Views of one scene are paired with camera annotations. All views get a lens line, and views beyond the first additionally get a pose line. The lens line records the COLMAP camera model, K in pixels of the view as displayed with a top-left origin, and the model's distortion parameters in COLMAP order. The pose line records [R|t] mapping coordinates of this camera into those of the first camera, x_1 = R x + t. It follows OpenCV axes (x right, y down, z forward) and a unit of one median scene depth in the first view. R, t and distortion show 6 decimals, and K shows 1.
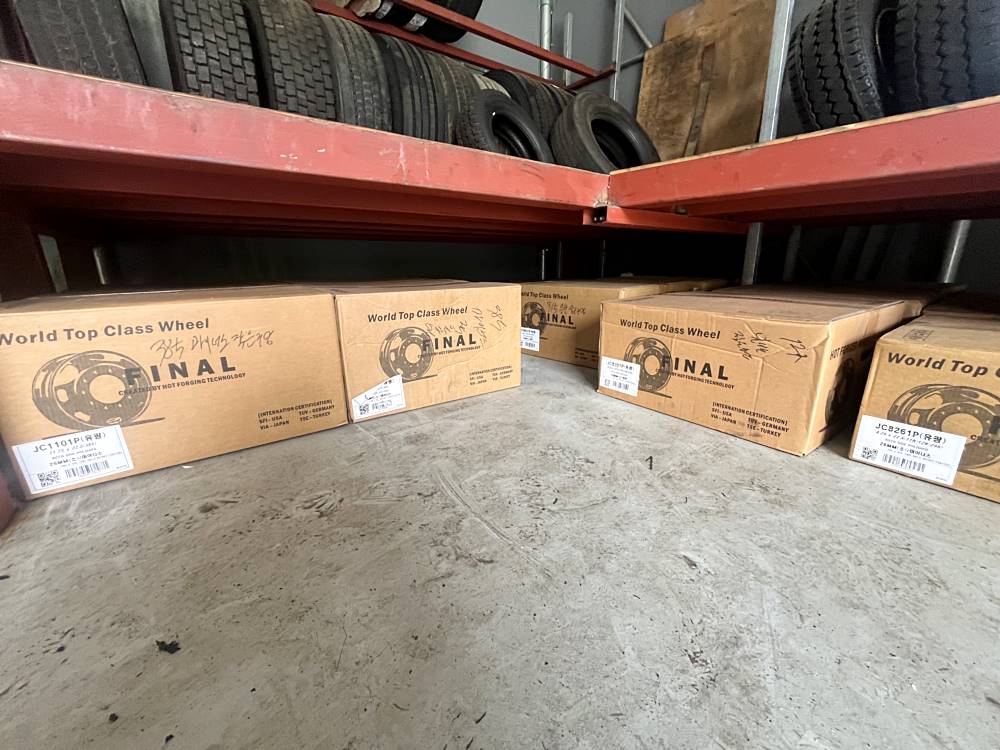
lens RADIAL K [[402.0, 0, 502.3], [0, 402.0, 374.8], [0, 0, 1]] dist [0.000194, 0.000450]
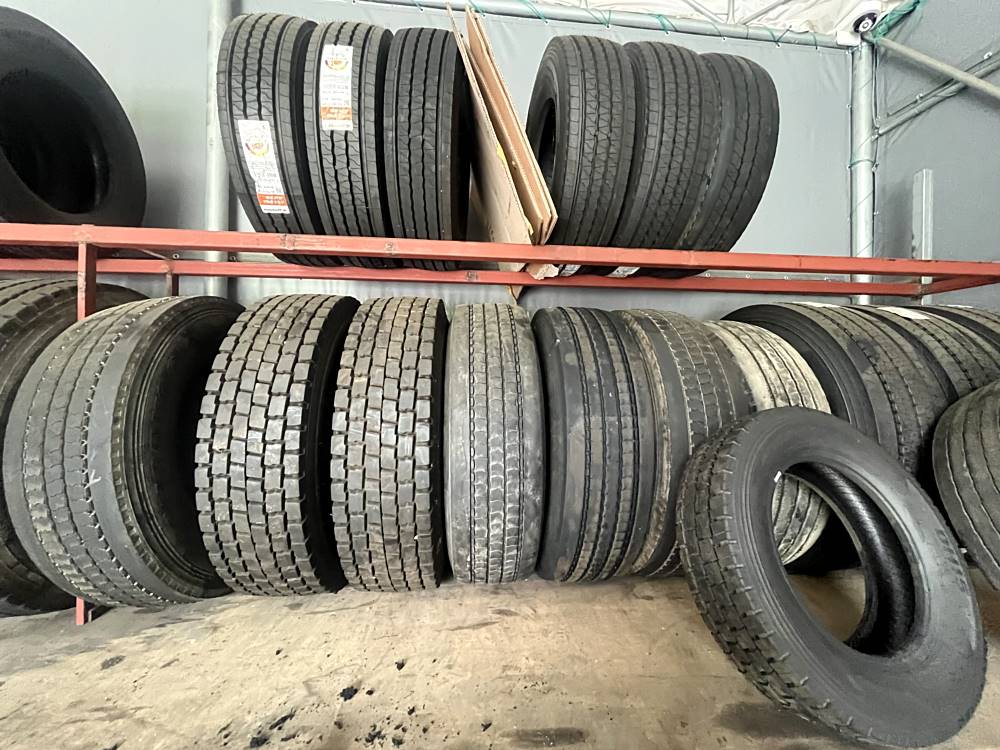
lens RADIAL K [[402.0, 0, 504.4], [0, 402.0, 378.5], [0, 0, 1]] dist [0.000194, 0.000450]
pose [[0.849649, 0.016971, -0.527075, -0.044556], [-0.155238, 0.963244, -0.219230, -0.616544], [0.503981, 0.268091, 0.821054, 0.493182]]
